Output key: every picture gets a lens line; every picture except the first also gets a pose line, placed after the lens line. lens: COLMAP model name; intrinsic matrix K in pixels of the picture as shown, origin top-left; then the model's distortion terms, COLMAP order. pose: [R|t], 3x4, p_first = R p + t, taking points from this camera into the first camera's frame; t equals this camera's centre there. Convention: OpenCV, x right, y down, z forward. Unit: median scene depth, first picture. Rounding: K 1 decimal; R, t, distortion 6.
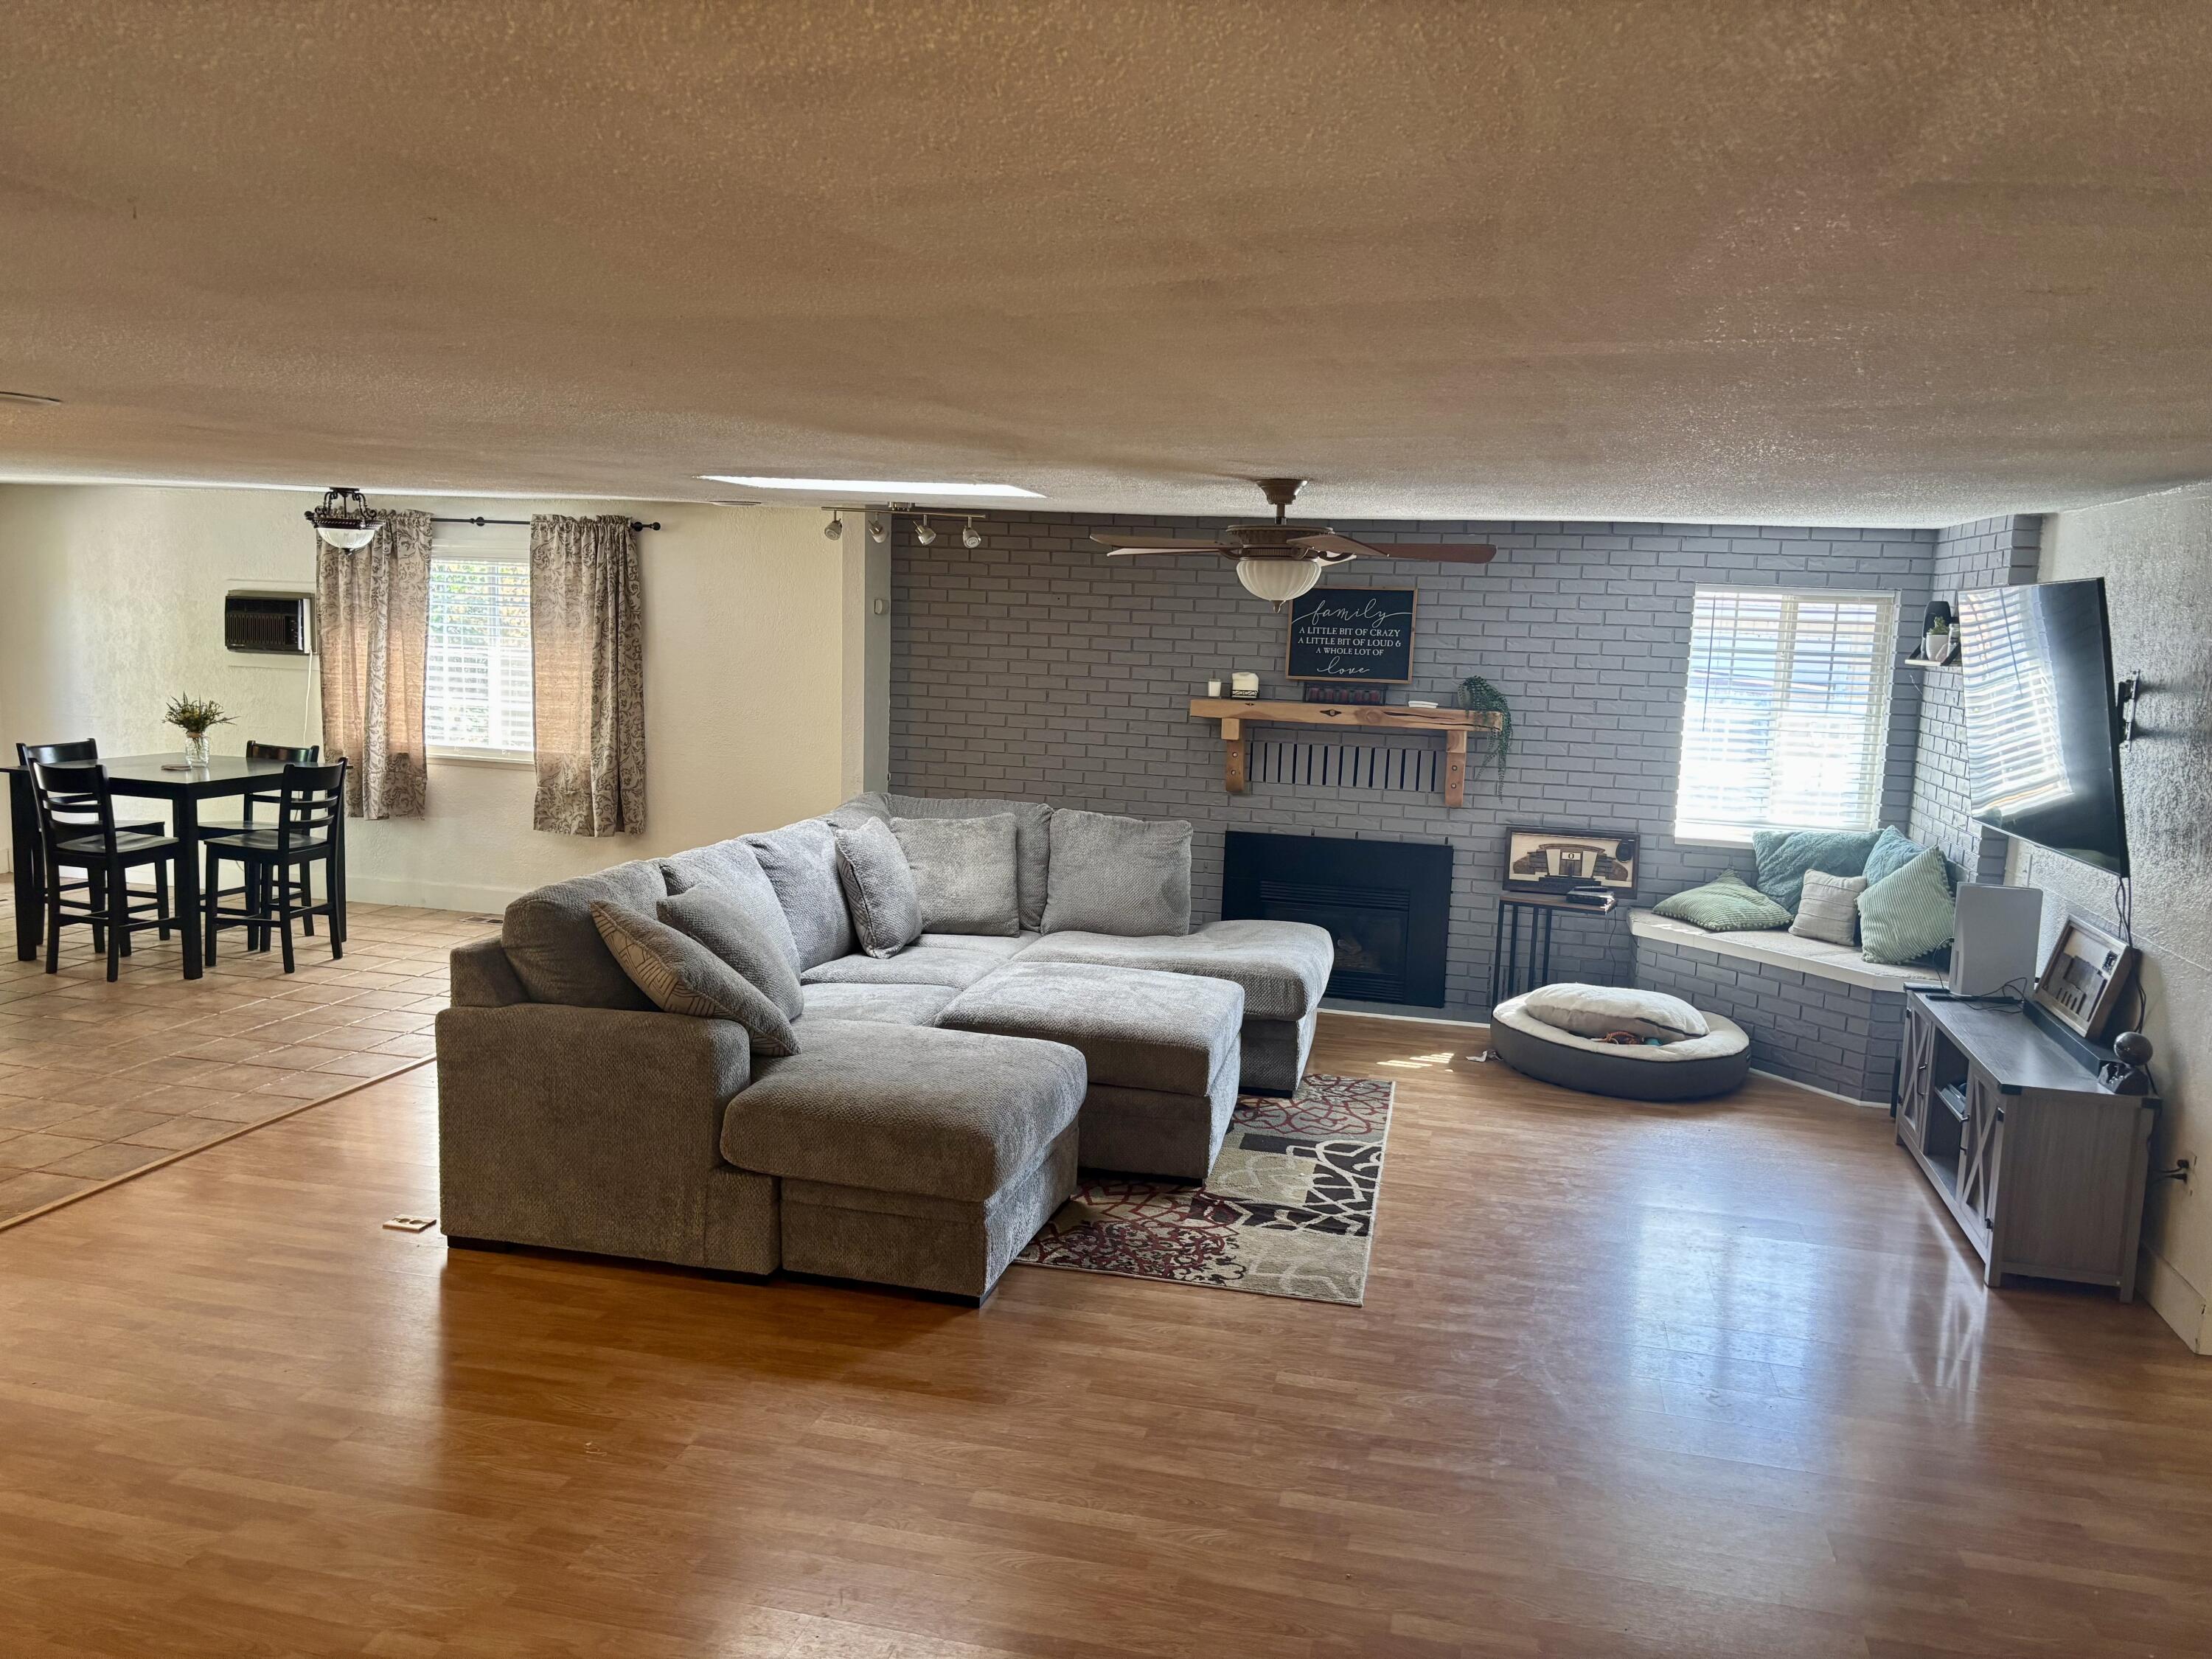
lens RADIAL K [[1674.9, 0, 1109.7], [0, 1674.9, 832.1], [0, 0, 1]] dist [0.156599, -0.443397]
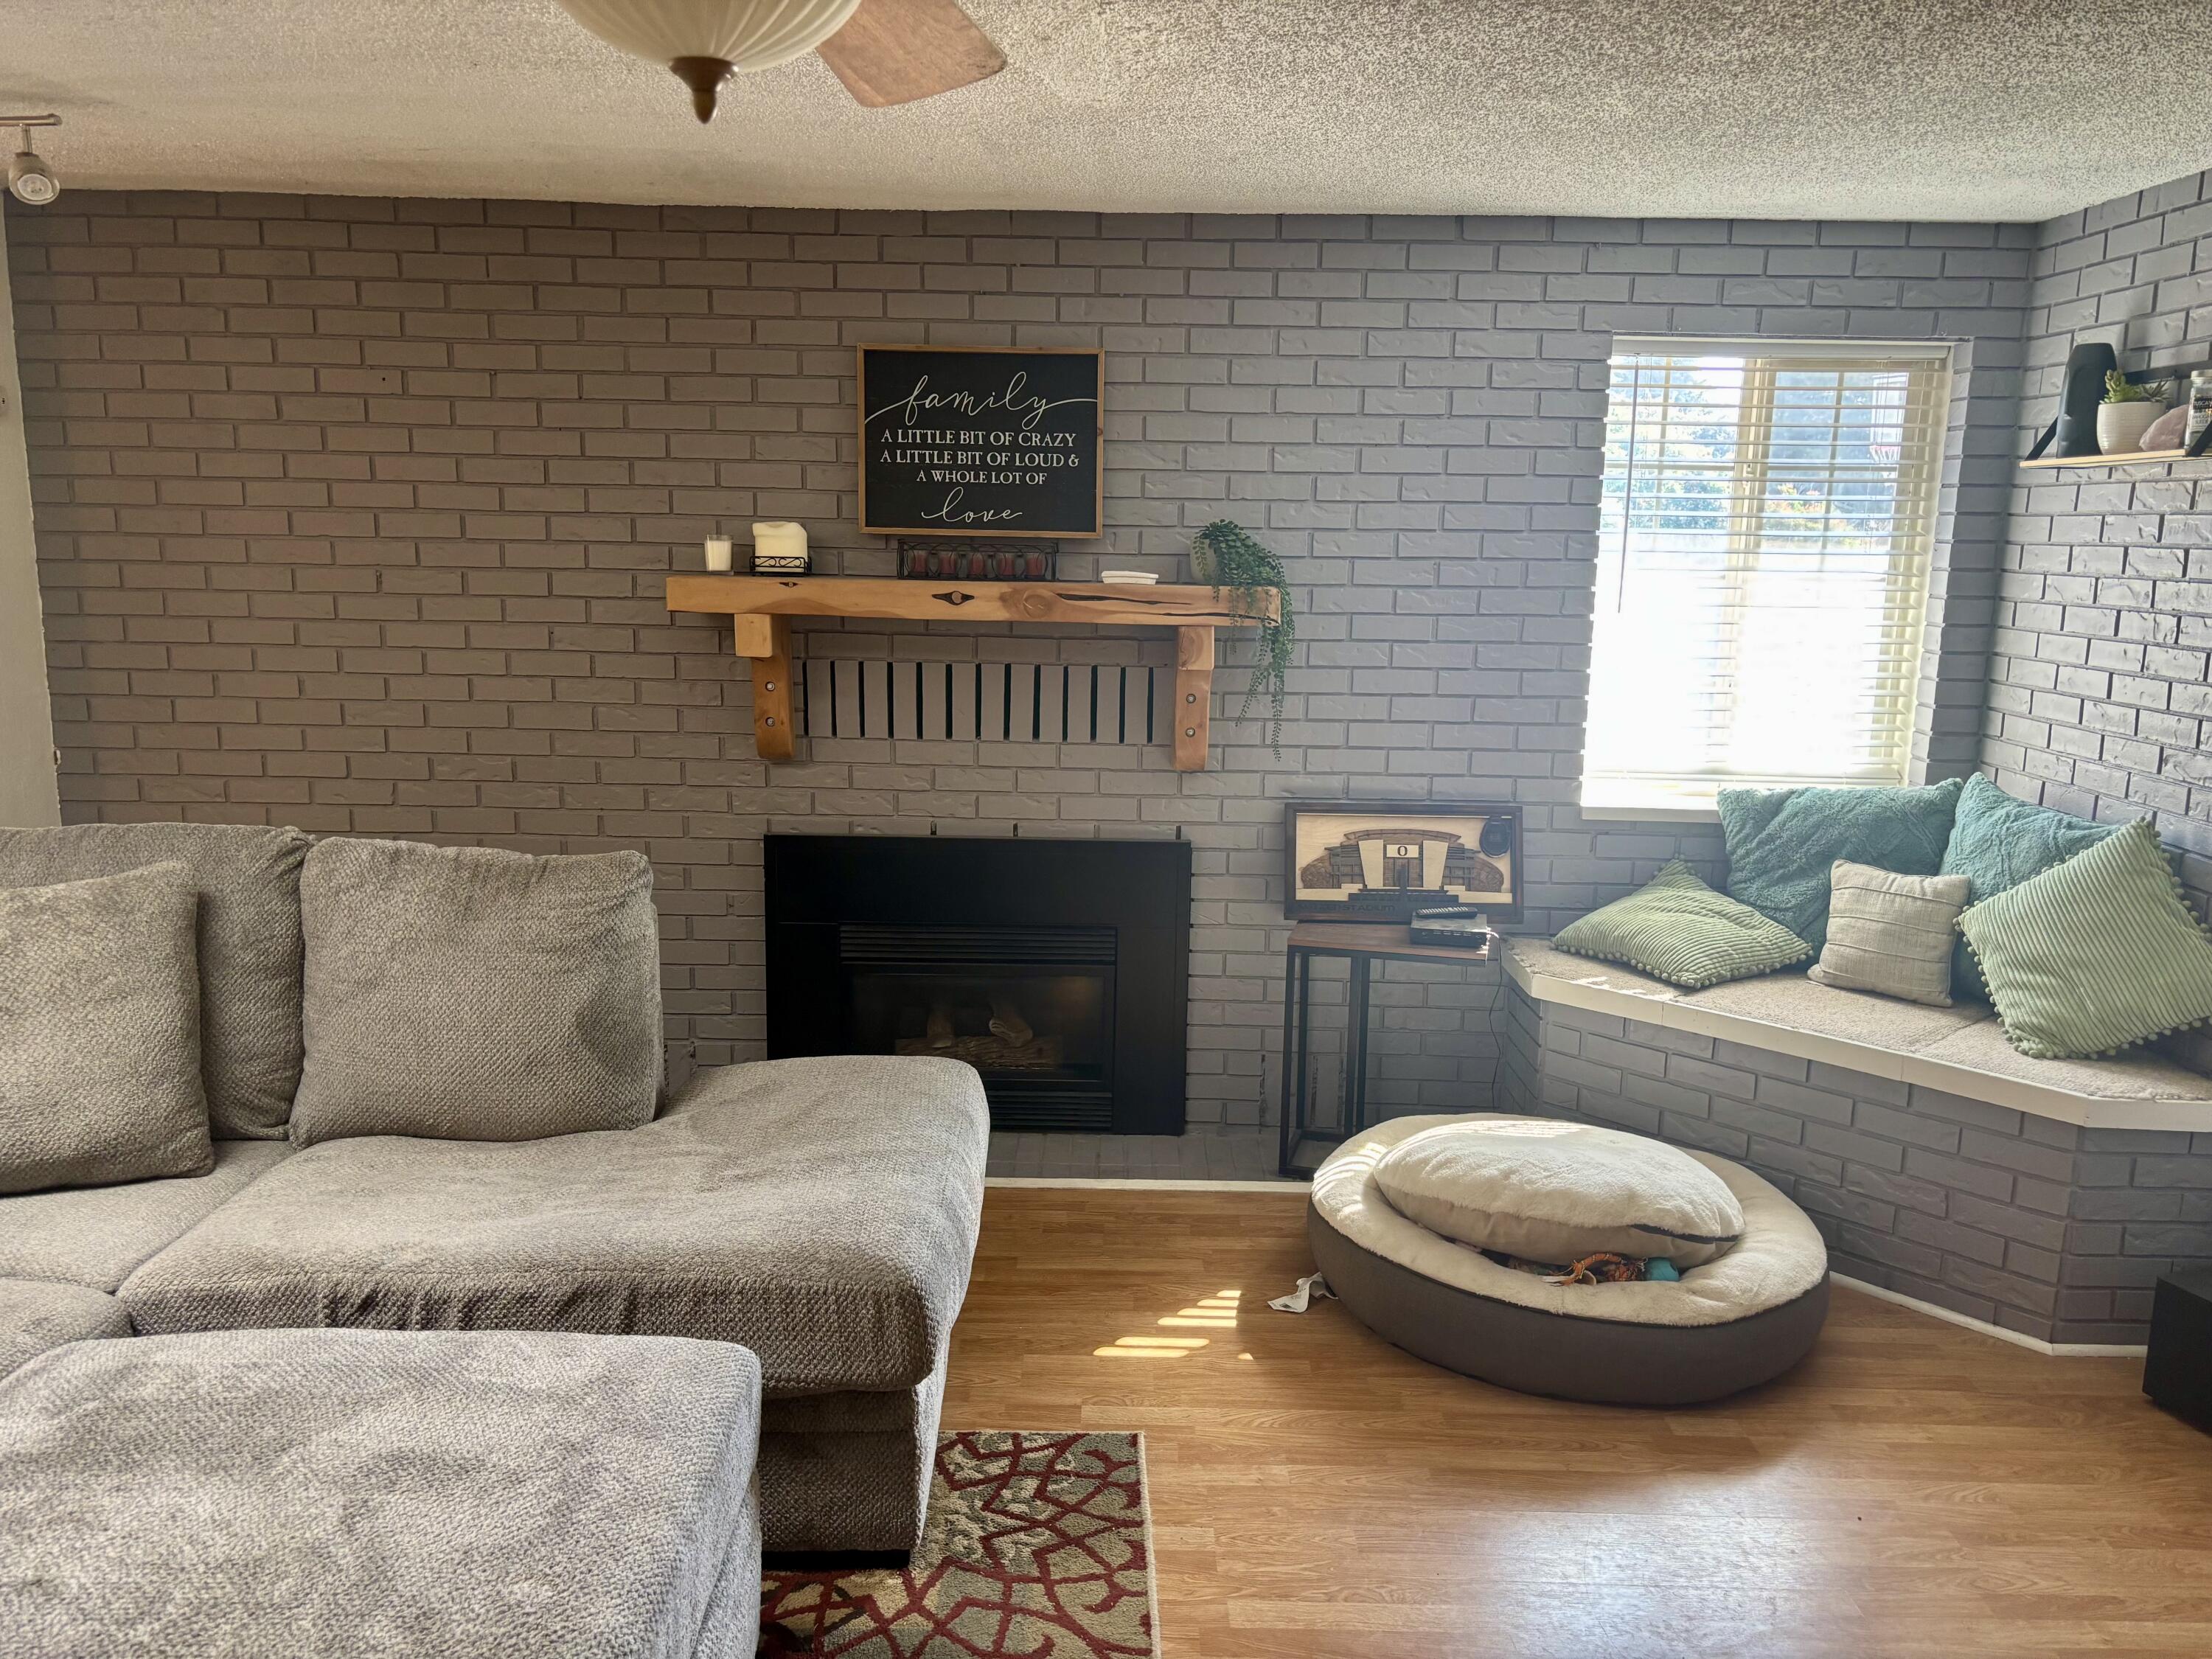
lens RADIAL K [[1670.2, 0, 1116.2], [0, 1670.2, 844.0], [0, 0, 1]] dist [0.053709, -0.061637]
pose [[0.973196, -0.061803, 0.221517, 0.064953], [0.047832, 0.996545, 0.067893, -0.029715], [-0.224948, -0.055477, 0.972790, 0.506432]]
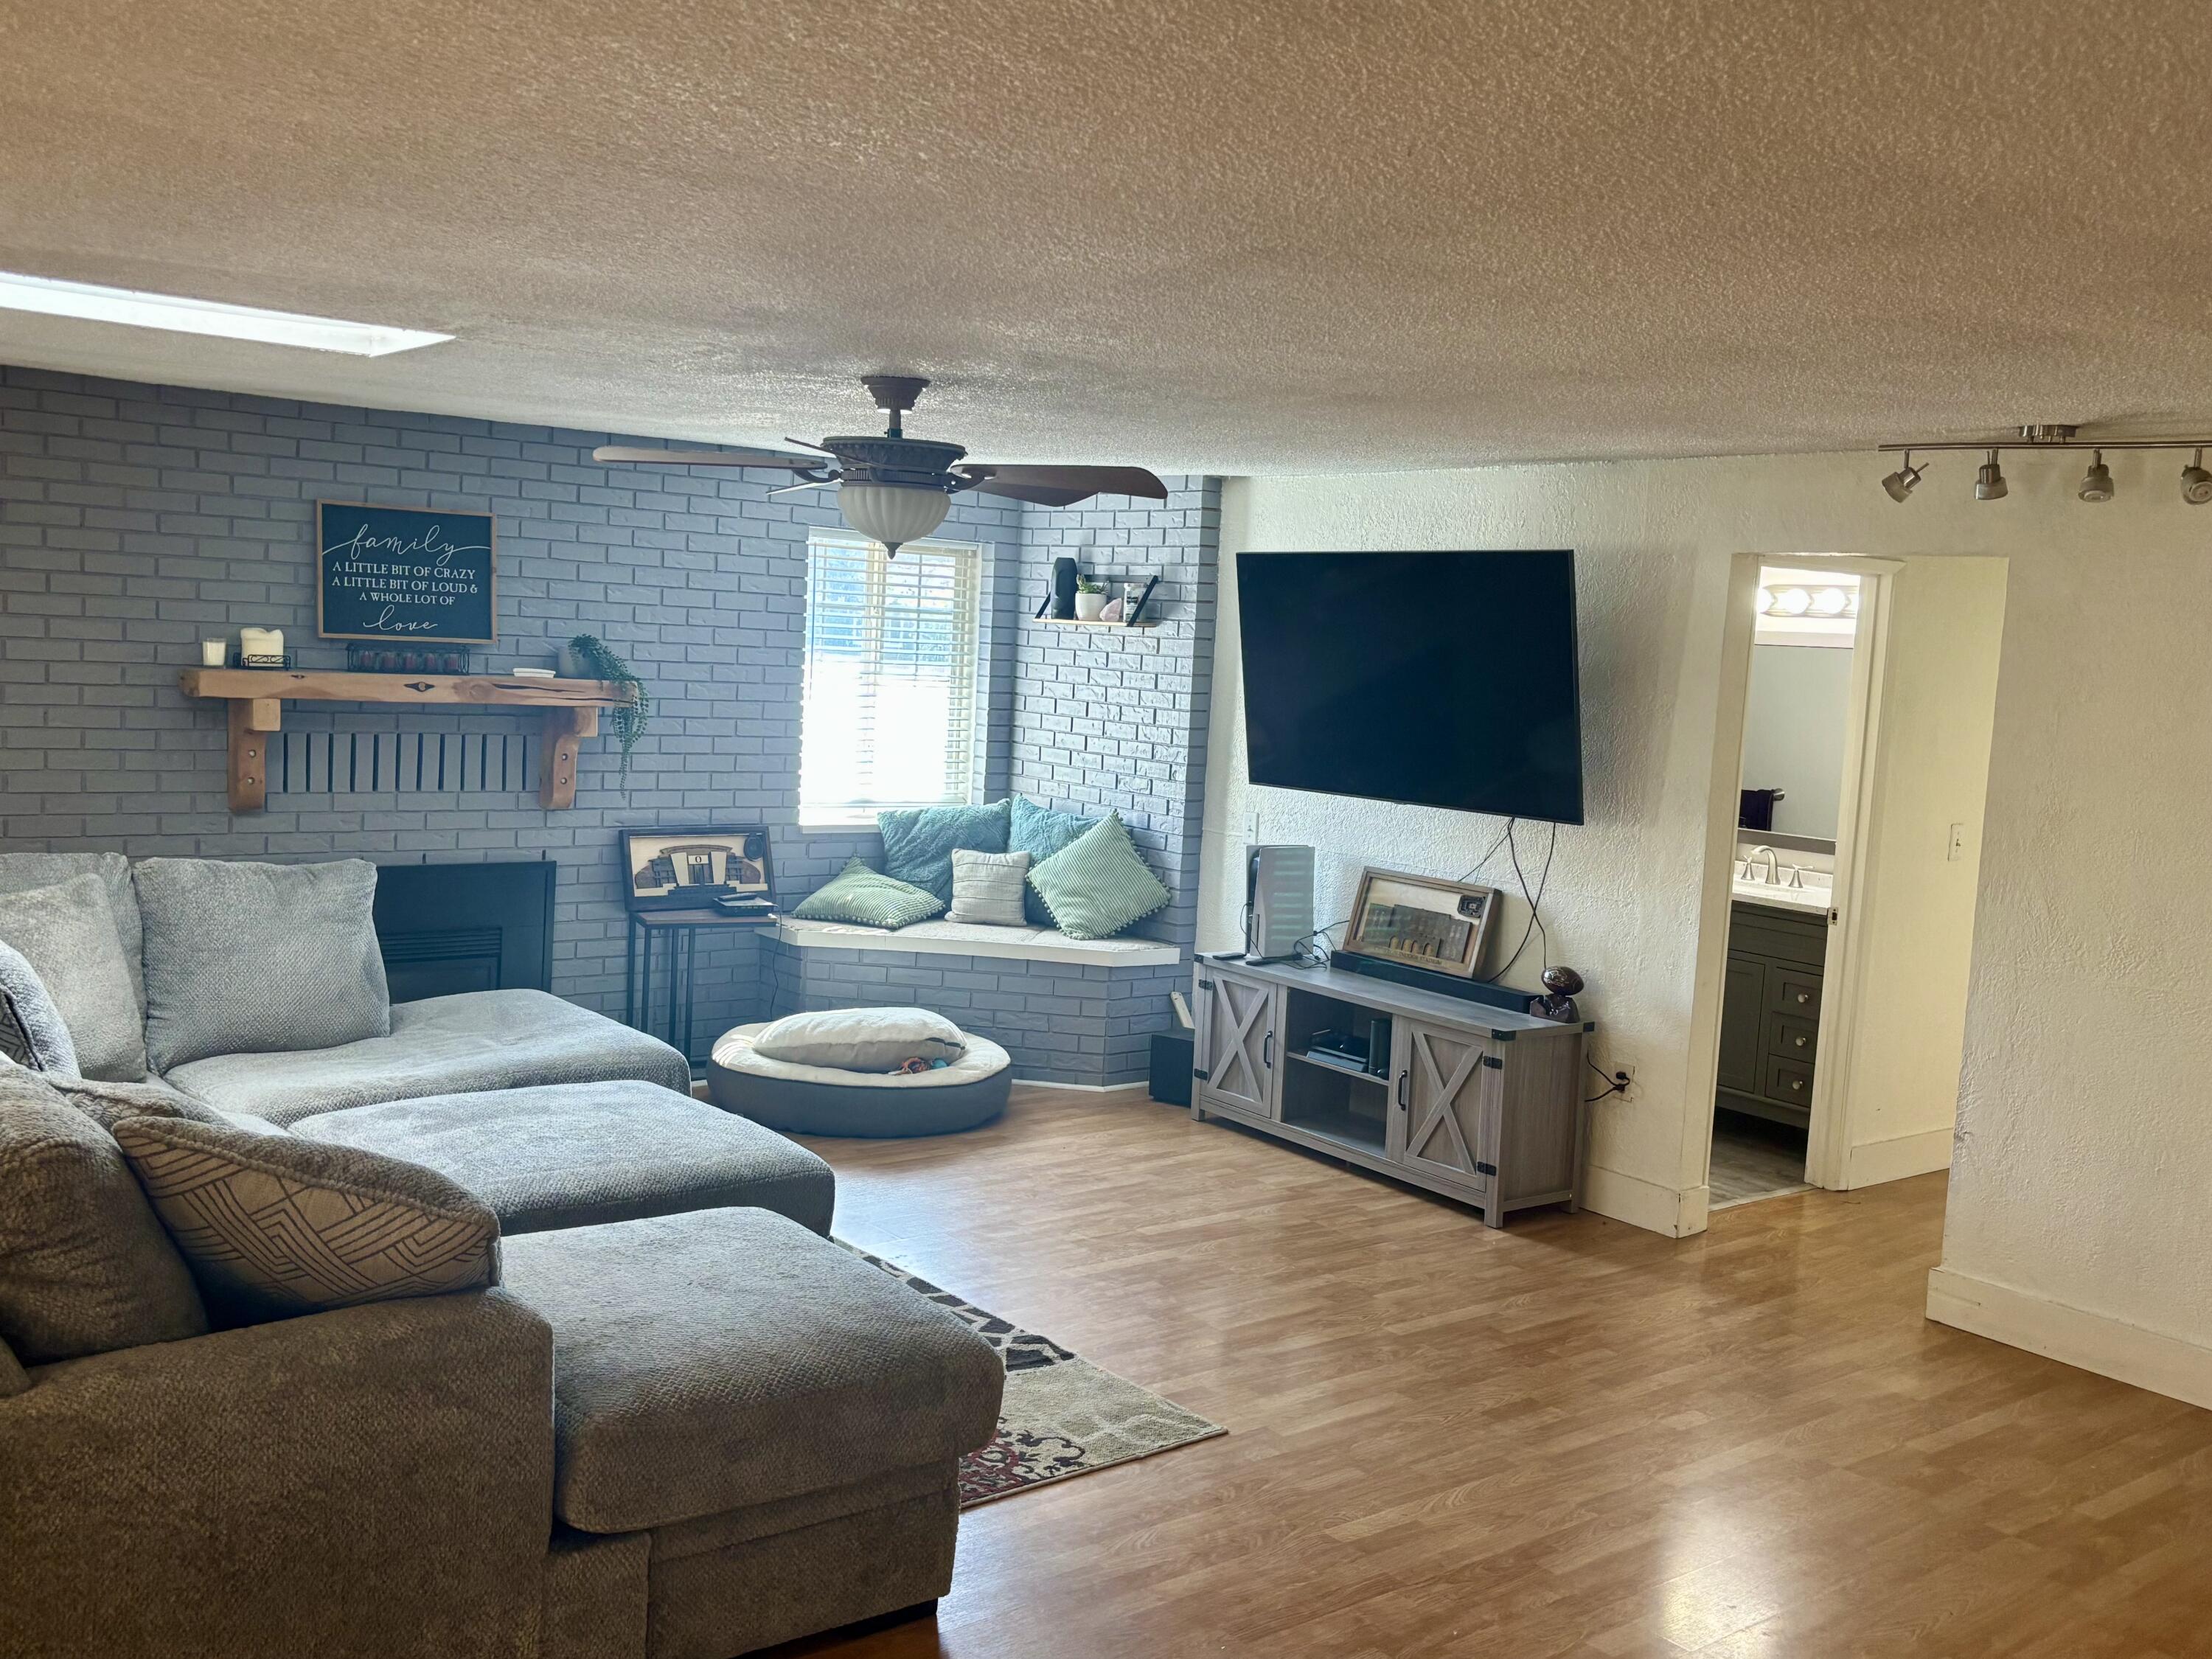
lens RADIAL K [[1996.3, 0, 1106.6], [0, 1996.3, 838.5], [0, 0, 1]] dist [0.200073, -0.506356]
pose [[0.620792, -0.085382, 0.779312, -0.358061], [0.071388, 0.996078, 0.052264, -0.032520], [-0.780718, 0.023189, 0.624453, 0.256261]]
